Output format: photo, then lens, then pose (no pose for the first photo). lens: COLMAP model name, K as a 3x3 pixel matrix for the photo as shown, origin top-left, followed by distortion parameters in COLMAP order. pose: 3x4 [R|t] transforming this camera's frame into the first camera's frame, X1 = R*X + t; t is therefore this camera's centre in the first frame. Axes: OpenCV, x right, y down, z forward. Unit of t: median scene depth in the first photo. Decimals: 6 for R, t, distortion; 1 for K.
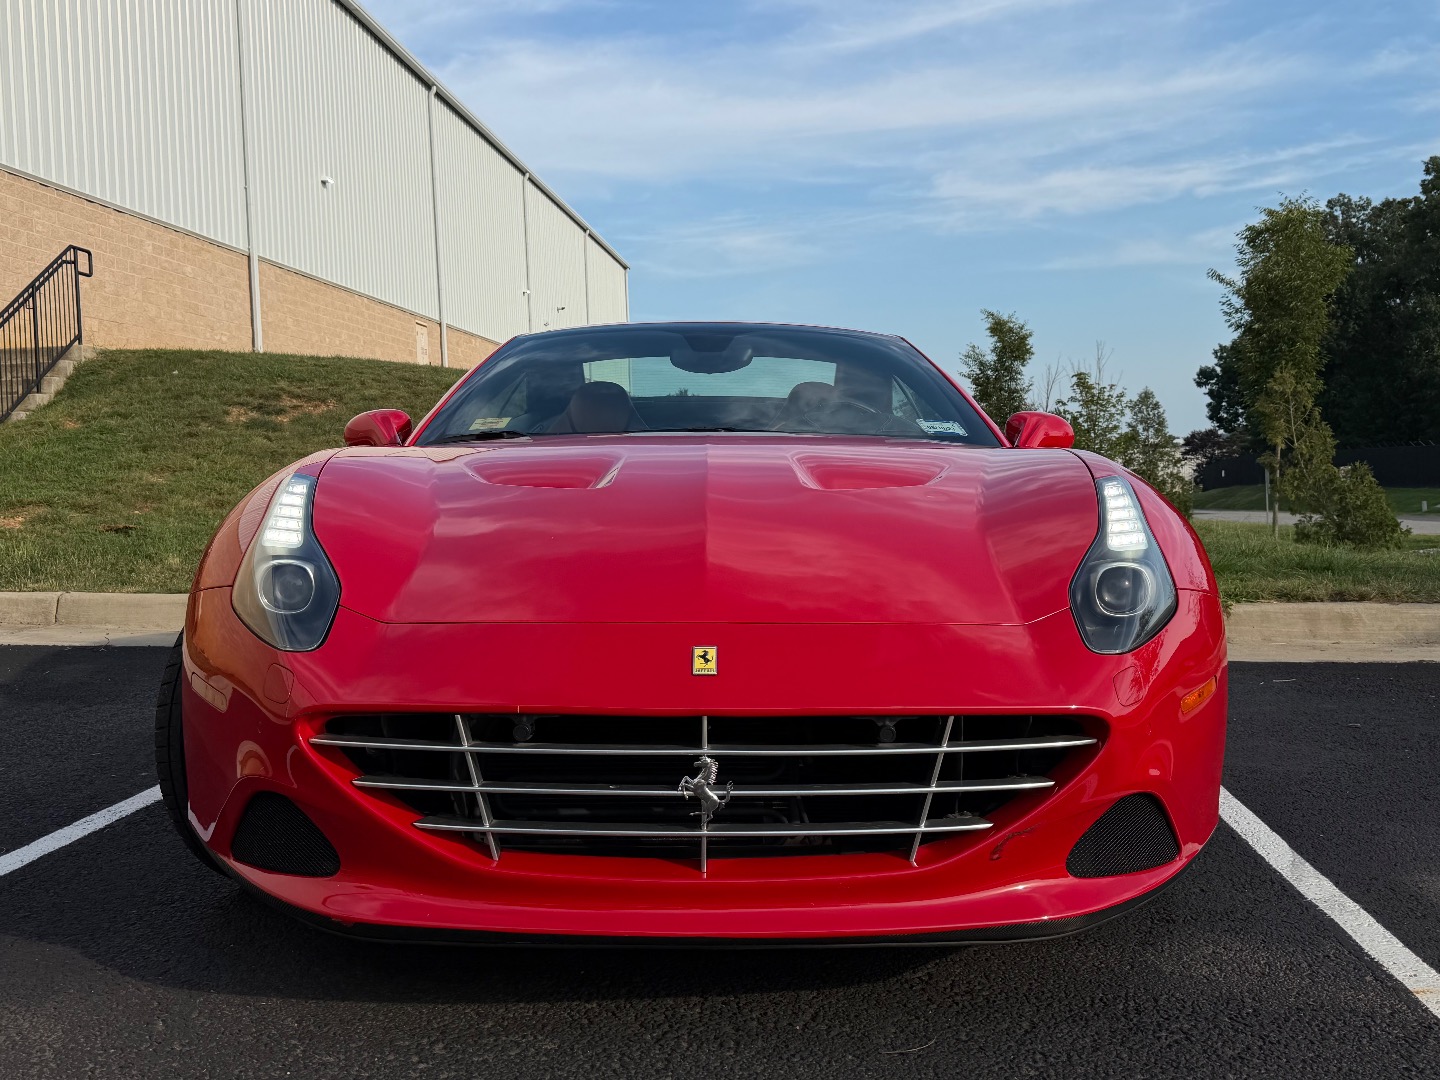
lens RADIAL K [[1430.3, 0, 720.0], [0, 1430.3, 540.0], [0, 0, 1]] dist [0.097567, -0.269484]
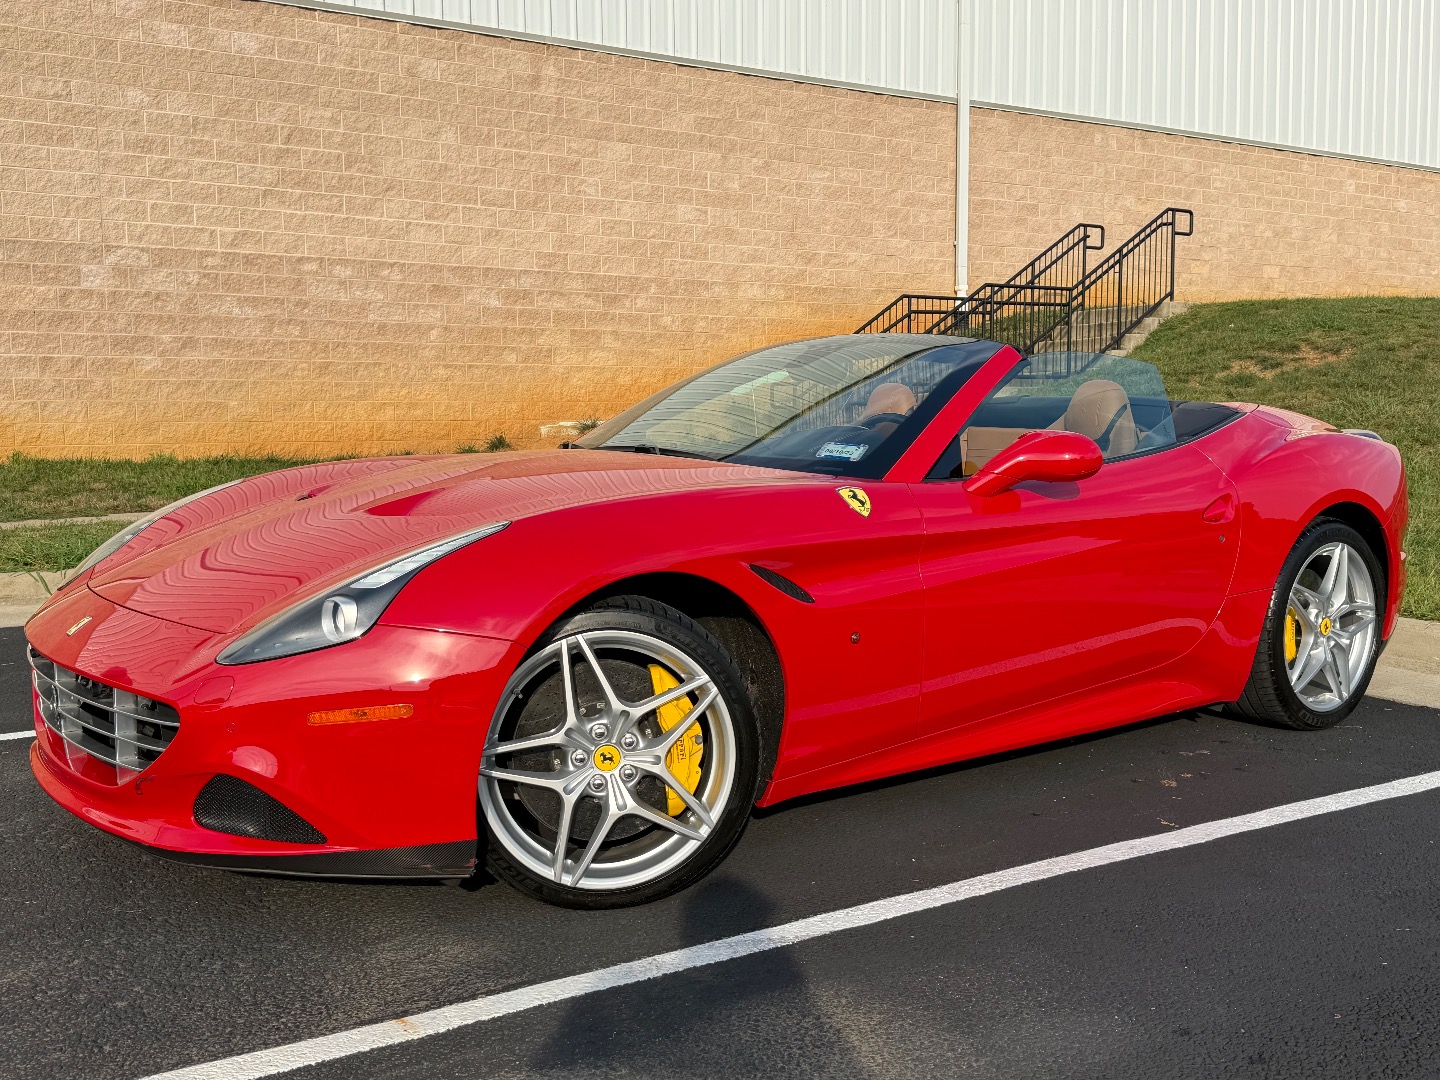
lens RADIAL K [[1399.8, 0, 712.1], [0, 1399.8, 540.1], [0, 0, 1]] dist [0.197361, -0.461362]
pose [[0.599582, 0.083234, -0.795974, 0.170283], [-0.042608, 0.996486, 0.072106, -0.015645], [0.799179, -0.009319, 0.601021, 0.067161]]
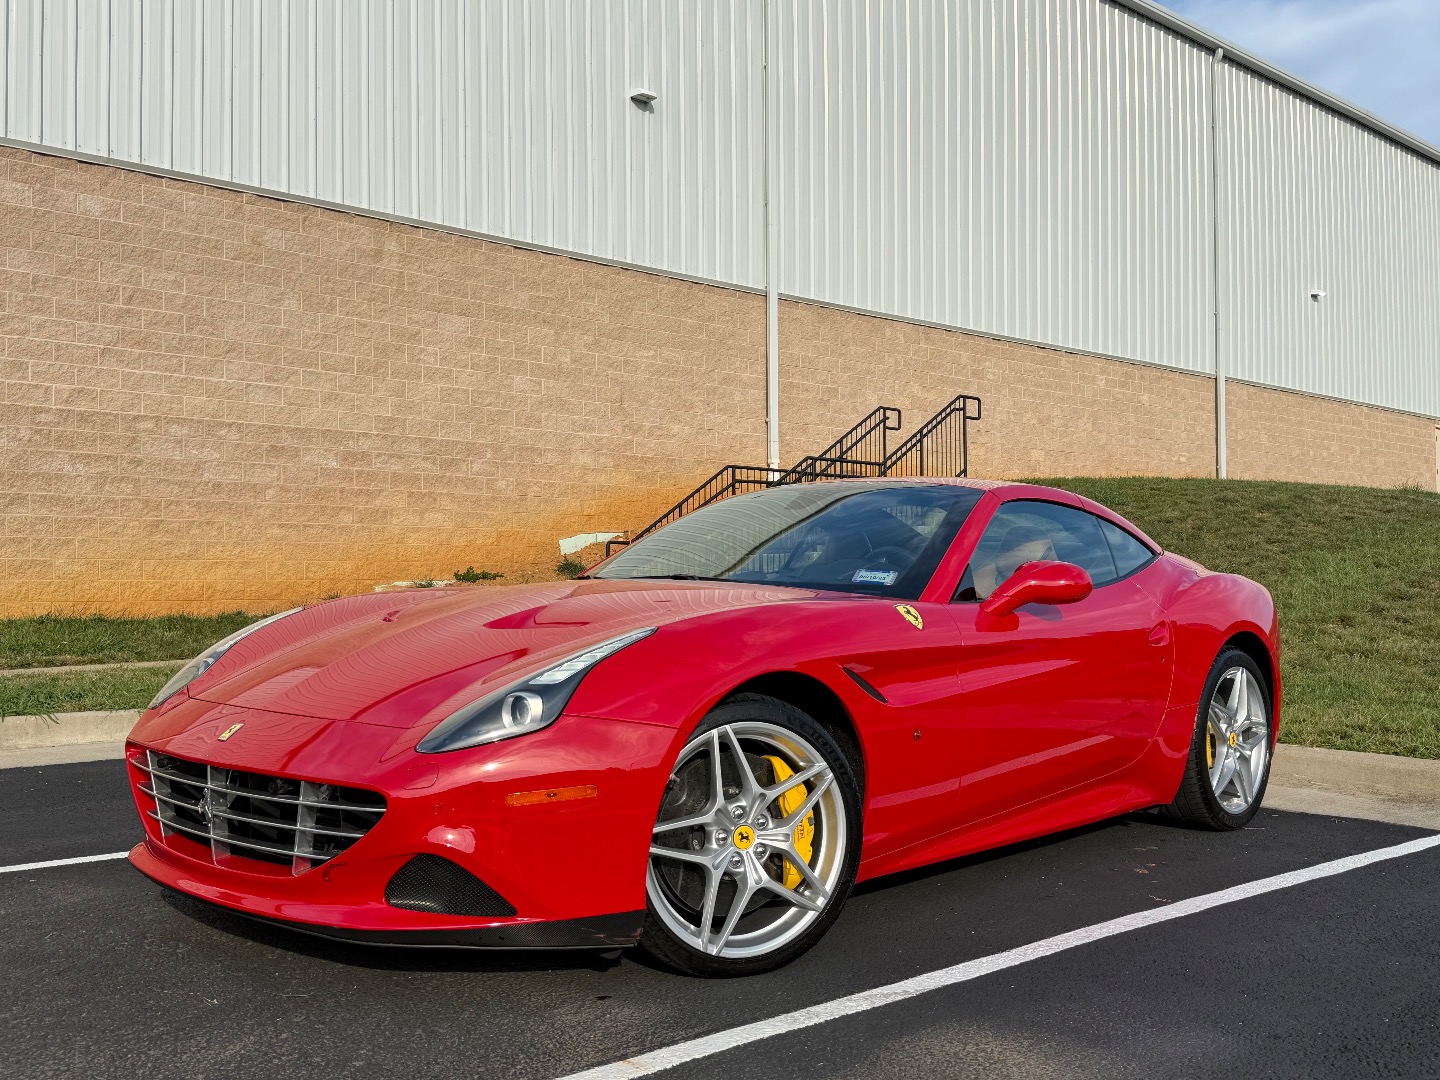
lens RADIAL K [[1400.1, 0, 720.0], [0, 1400.1, 540.0], [0, 0, 1]] dist [0.191901, -0.461496]
pose [[0.729437, -0.007447, -0.684007, 0.160374], [-0.044139, 0.997344, -0.057929, -0.006715], [0.682622, 0.072447, 0.727171, 0.019401]]
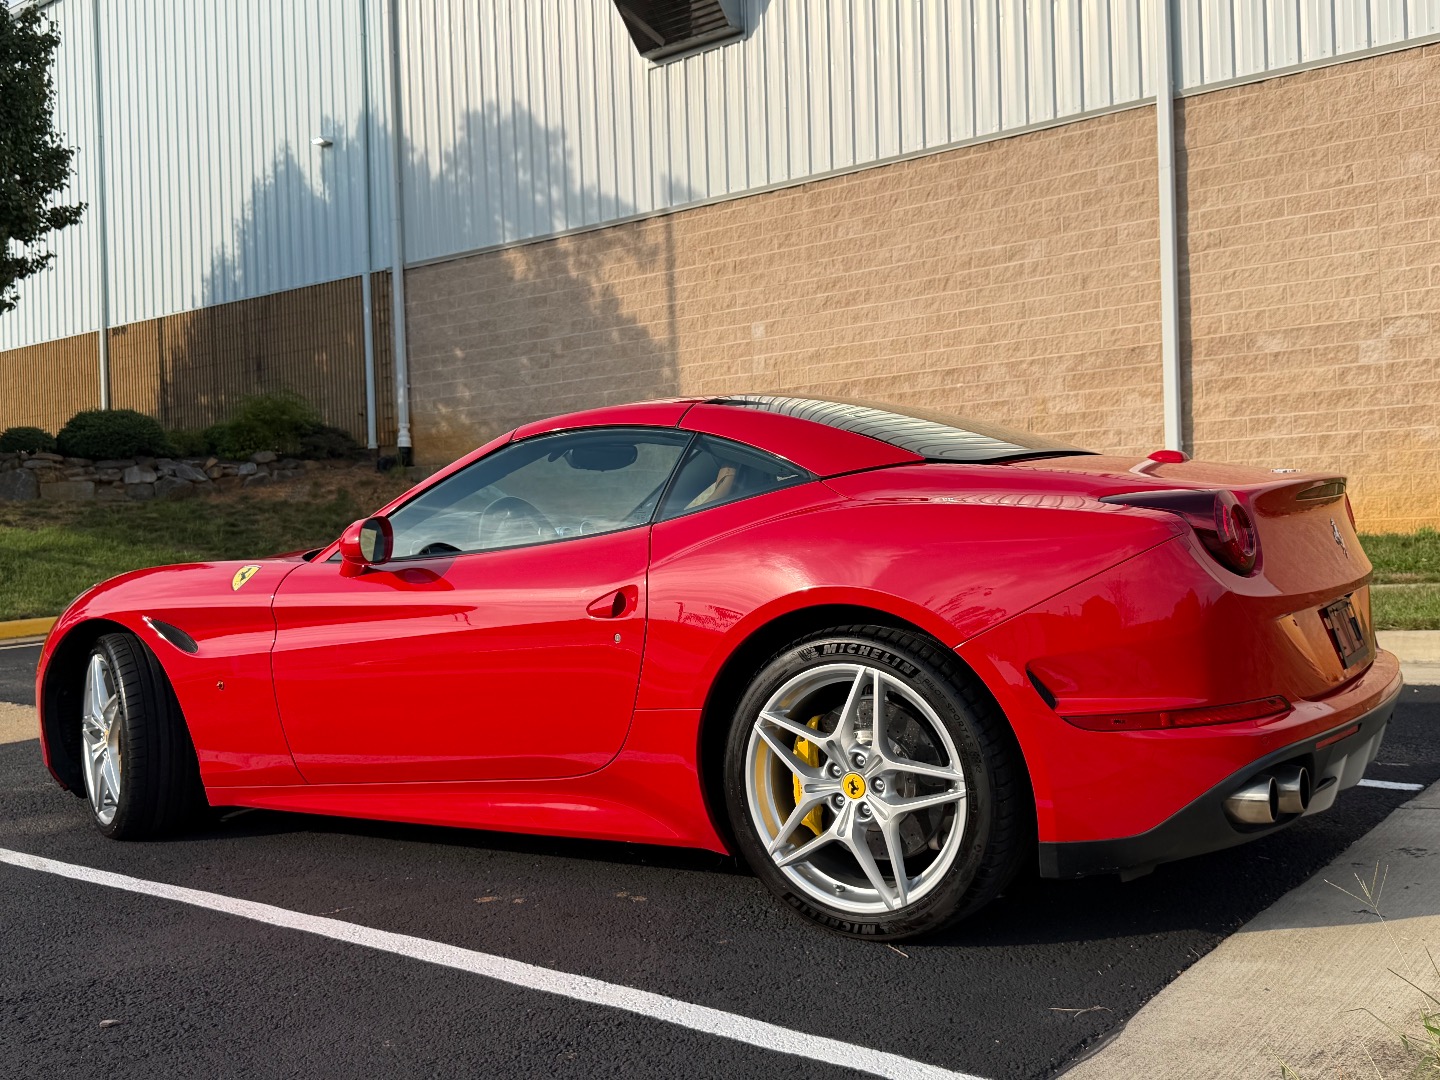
lens RADIAL K [[1399.8, 0, 712.1], [0, 1399.8, 540.1], [0, 0, 1]] dist [0.197361, -0.461362]
pose [[-0.559956, 0.044644, -0.827319, 0.185775], [0.006624, 0.998756, 0.049413, -0.024881], [0.828496, 0.022189, -0.559555, 0.362882]]
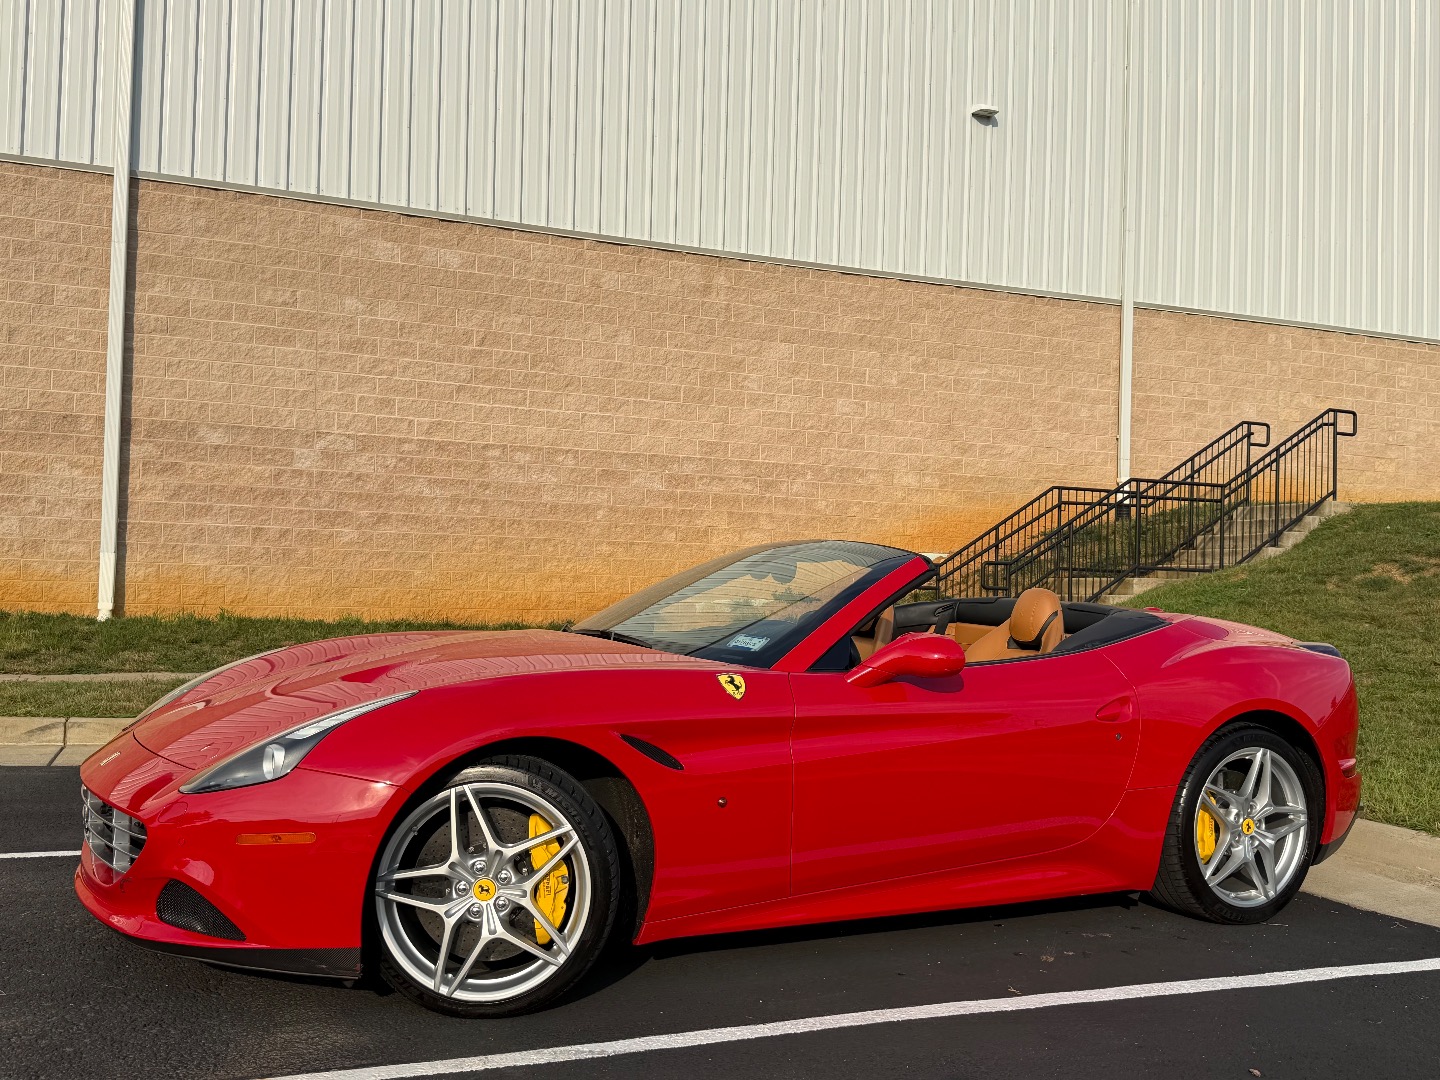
lens RADIAL K [[1399.8, 0, 712.1], [0, 1399.8, 540.1], [0, 0, 1]] dist [0.197361, -0.461362]
pose [[0.463431, 0.000704, -0.886133, 0.224512], [-0.078871, 0.996064, -0.040456, -0.021466], [0.882616, 0.088639, 0.461662, 0.085694]]
